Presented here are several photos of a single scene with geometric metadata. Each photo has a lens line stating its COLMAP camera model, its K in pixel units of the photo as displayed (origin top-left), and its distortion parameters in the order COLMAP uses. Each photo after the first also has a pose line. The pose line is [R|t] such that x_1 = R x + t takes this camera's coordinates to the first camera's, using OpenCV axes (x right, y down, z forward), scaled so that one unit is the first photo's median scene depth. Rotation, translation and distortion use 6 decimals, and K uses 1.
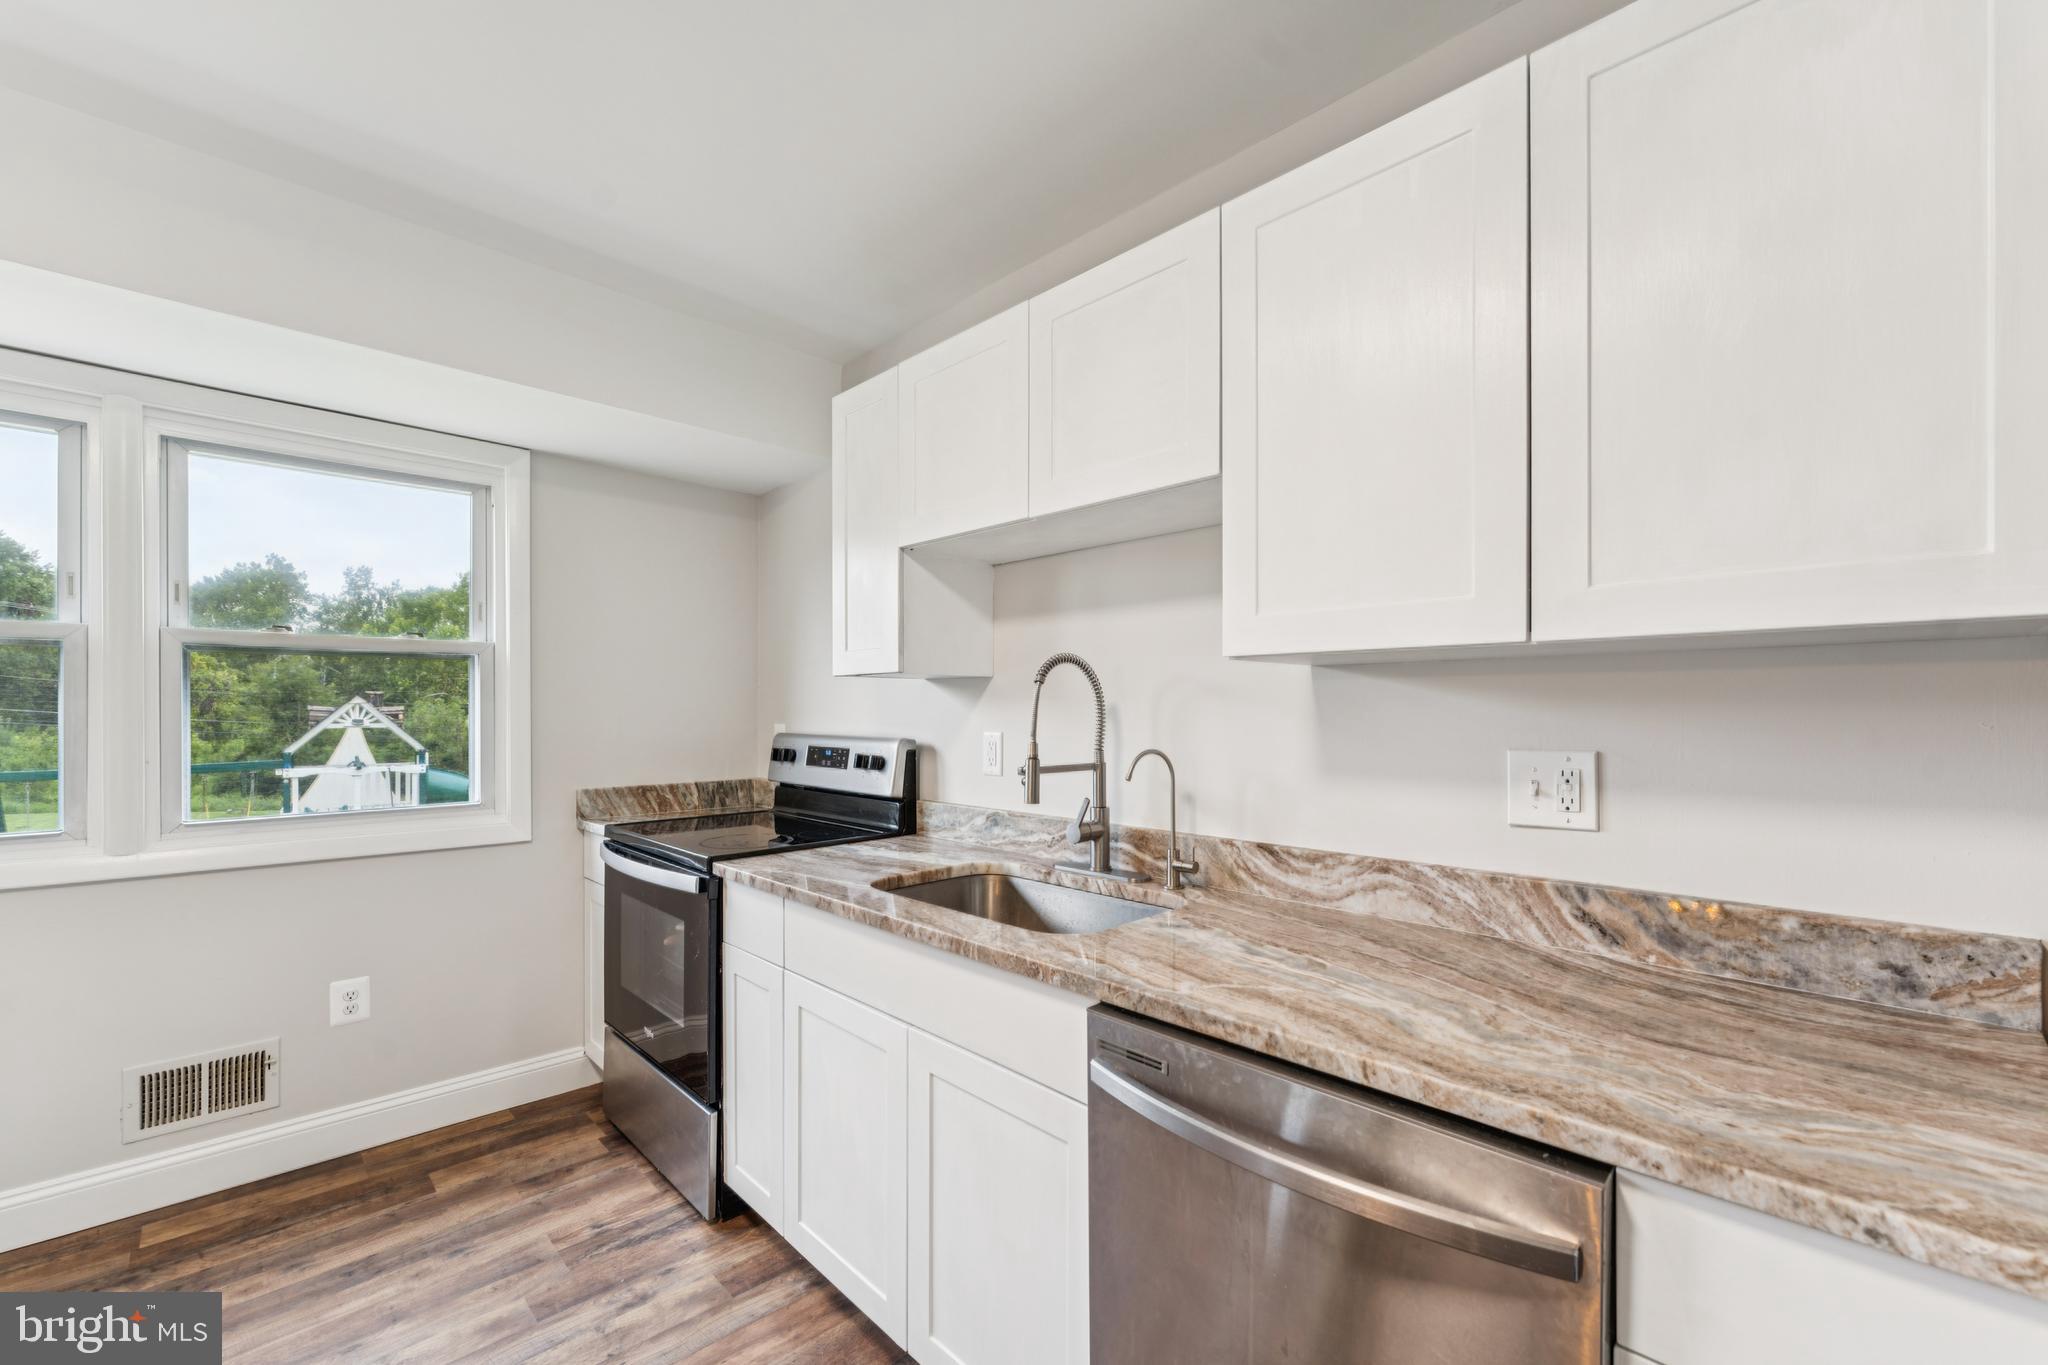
lens RADIAL K [[830.4, 0, 1029.2], [0, 830.4, 711.5], [0, 0, 1]] dist [-0.000515, -0.000187]
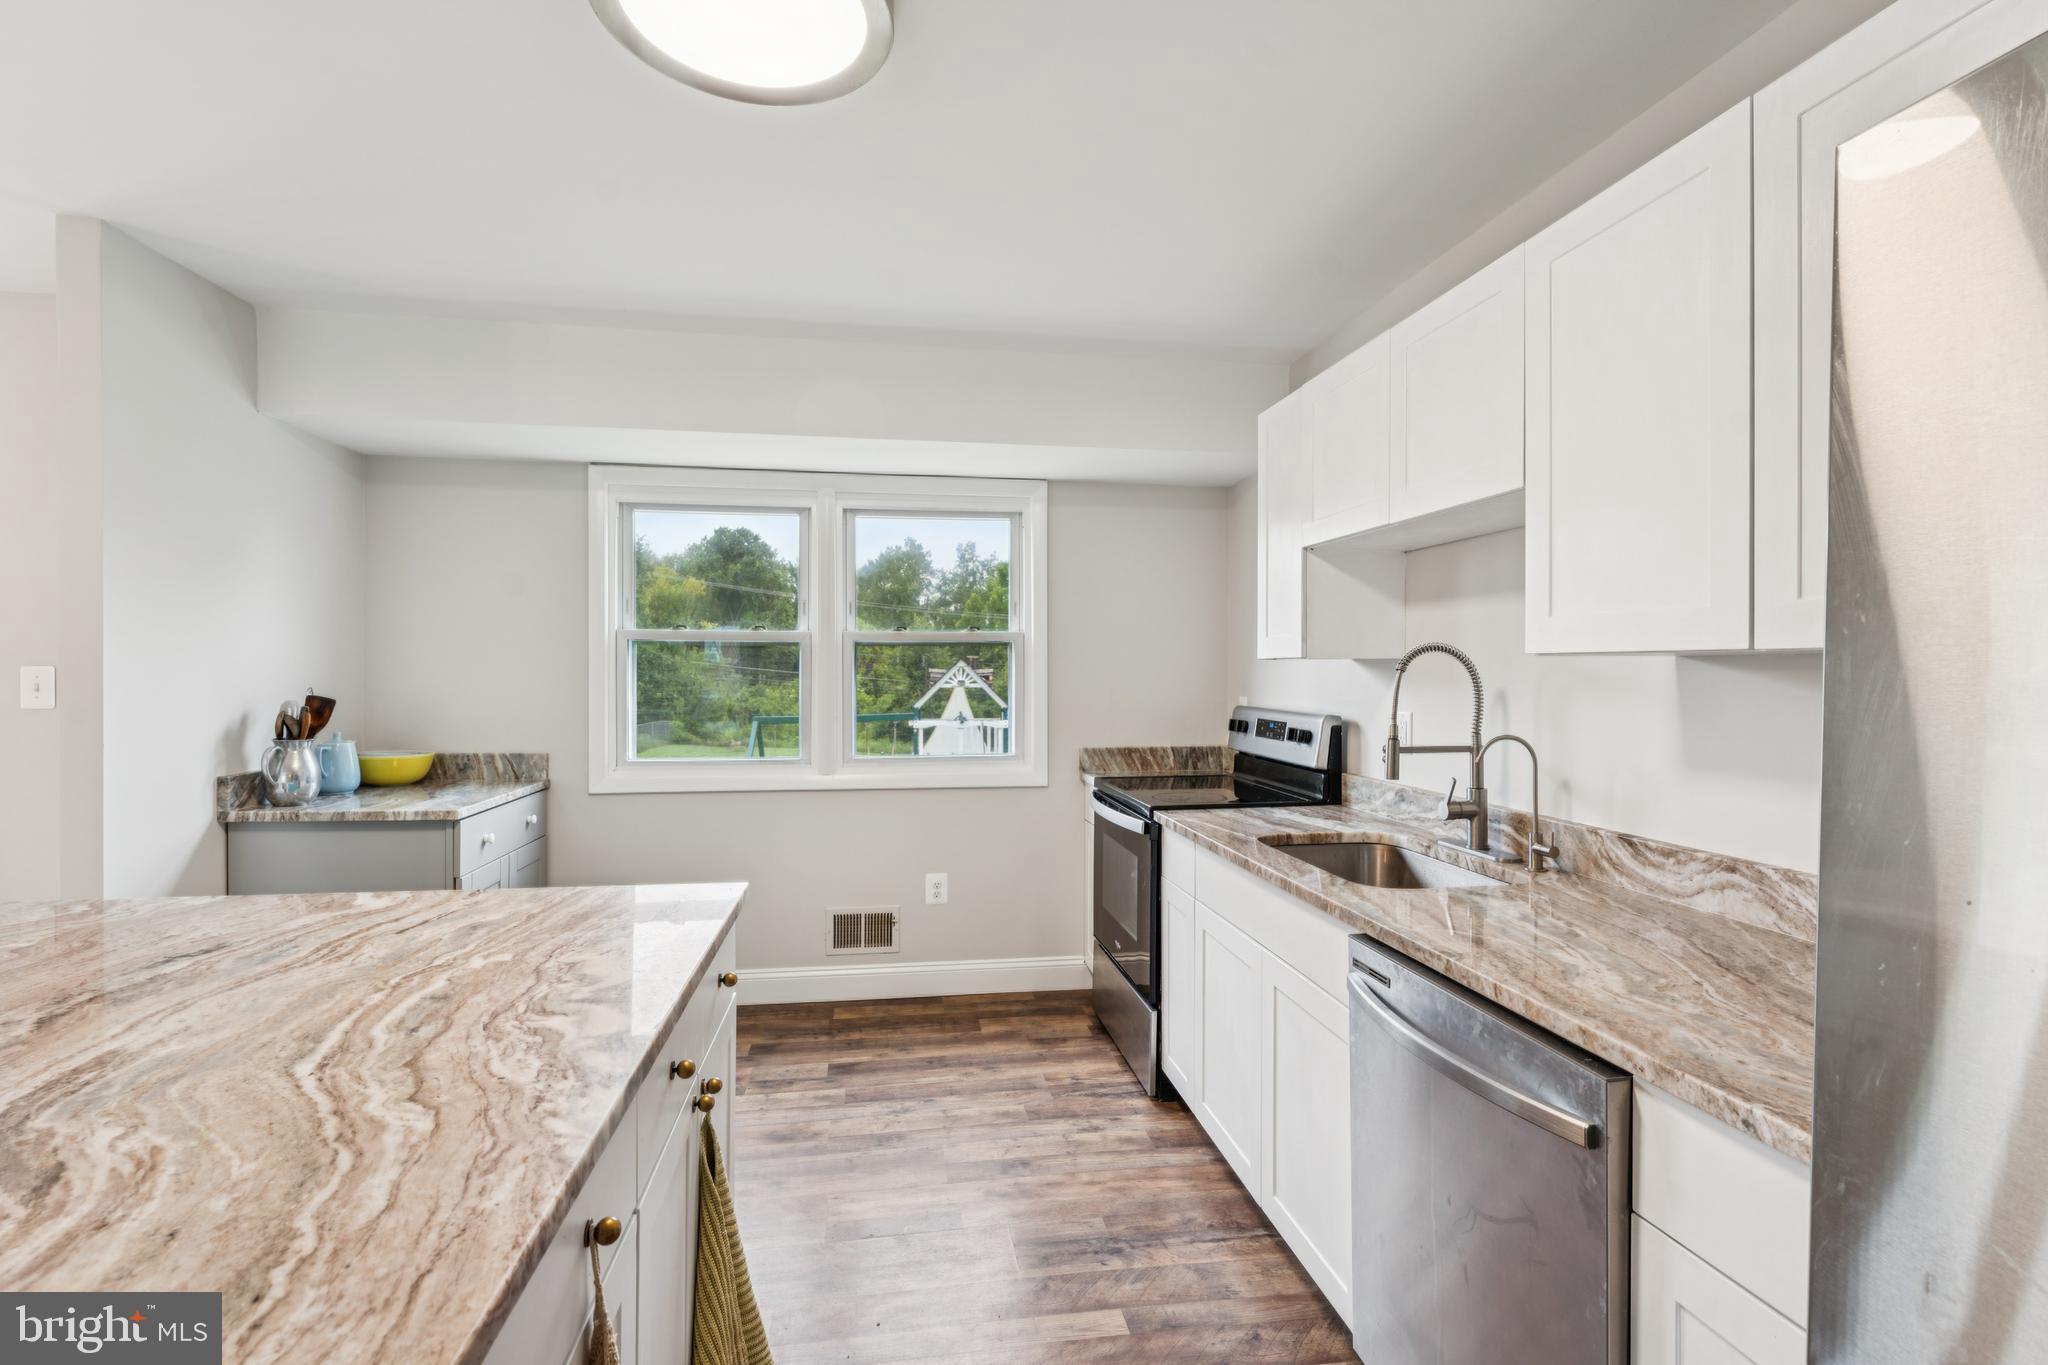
lens RADIAL K [[948.5, 0, 1025.6], [0, 948.5, 671.5], [0, 0, 1]] dist [-0.000126, -0.000075]
pose [[0.815174, 0.001733, -0.579214, 0.284551], [-0.001541, 0.999998, 0.000824, -0.028648], [0.579214, 0.000220, 0.815175, -0.272386]]
